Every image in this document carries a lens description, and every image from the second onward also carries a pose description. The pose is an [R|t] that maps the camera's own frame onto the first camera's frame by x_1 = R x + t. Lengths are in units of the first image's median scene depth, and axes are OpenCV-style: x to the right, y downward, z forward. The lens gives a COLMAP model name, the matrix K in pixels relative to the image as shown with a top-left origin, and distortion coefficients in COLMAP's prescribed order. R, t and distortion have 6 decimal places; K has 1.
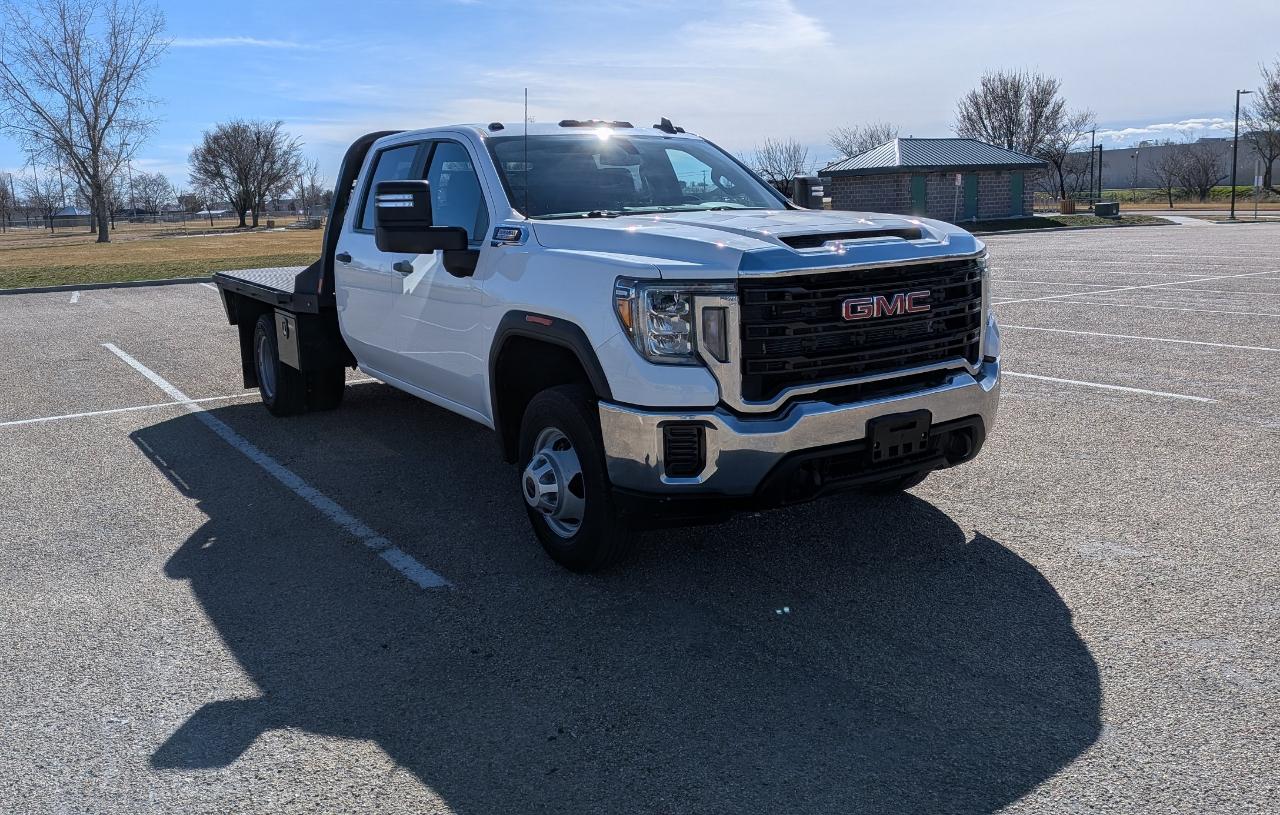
lens RADIAL K [[1048.0, 0, 669.8], [0, 1048.0, 363.3], [0, 0, 1]] dist [0.105922, -0.164979]
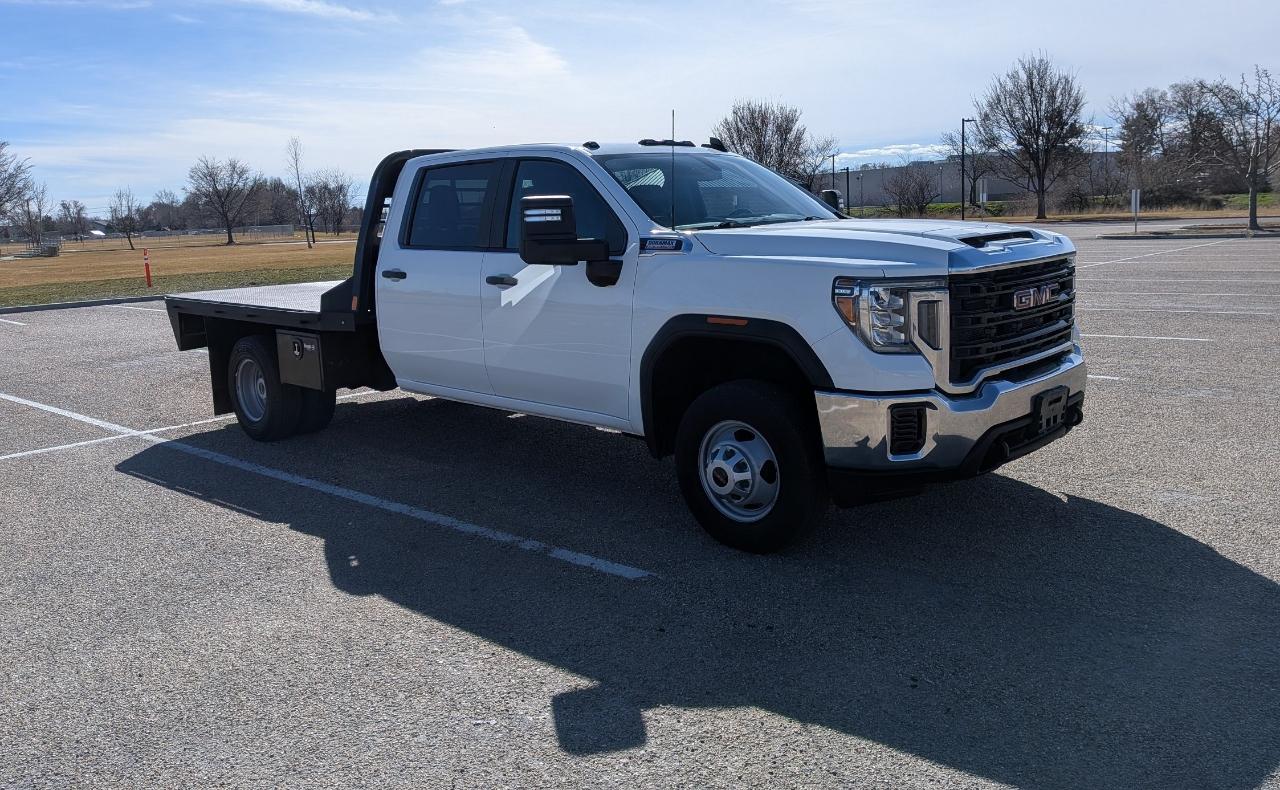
lens RADIAL K [[1018.8, 0, 657.9], [0, 1018.8, 338.4], [0, 0, 1]] dist [0.124569, -0.223818]
pose [[0.974161, -0.039457, 0.222379, -0.425552], [0.047959, 0.998305, -0.032960, 0.007953], [-0.220702, 0.042774, 0.974403, -0.010083]]
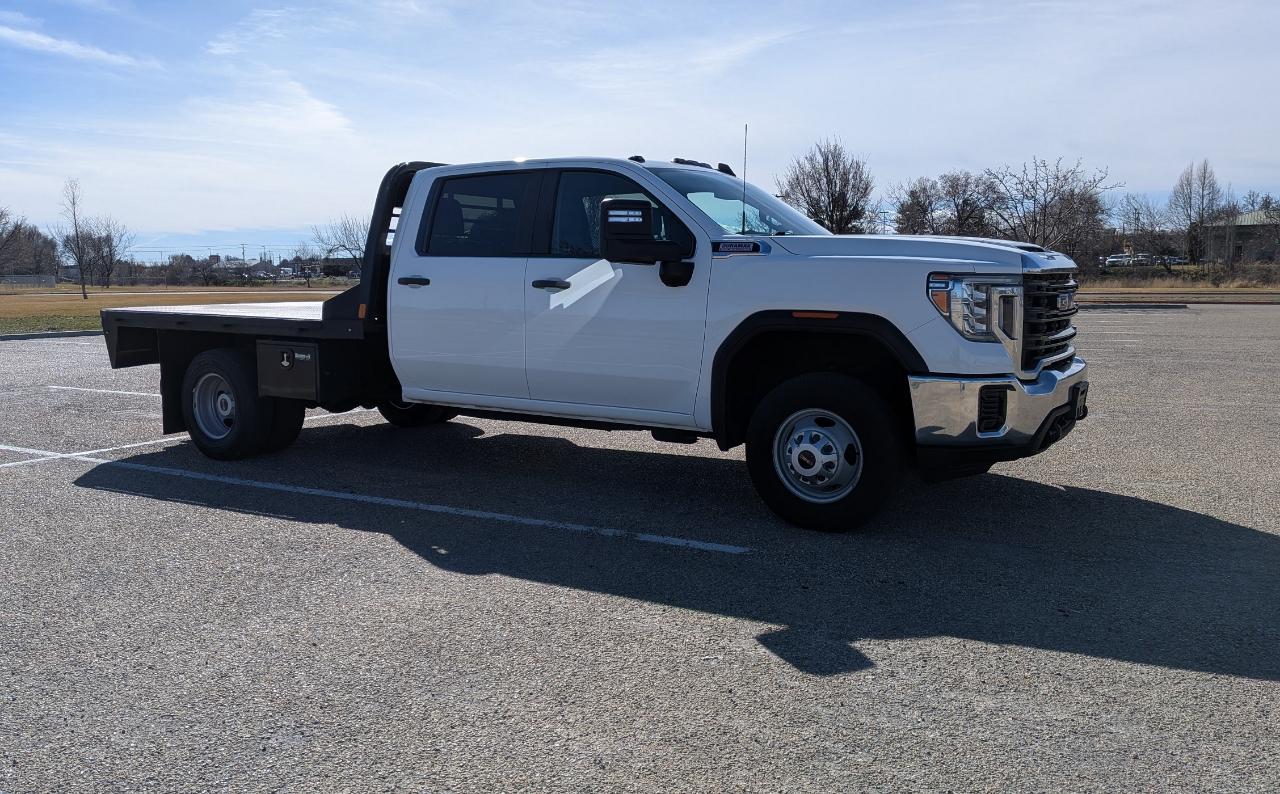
lens RADIAL K [[1018.8, 0, 657.9], [0, 1018.8, 340.4], [0, 0, 1]] dist [0.124569, -0.223818]
pose [[0.909318, -0.005921, 0.416061, -0.757281], [0.046523, 0.995076, -0.087516, 0.079225], [-0.413494, 0.098936, 0.905116, 0.035485]]
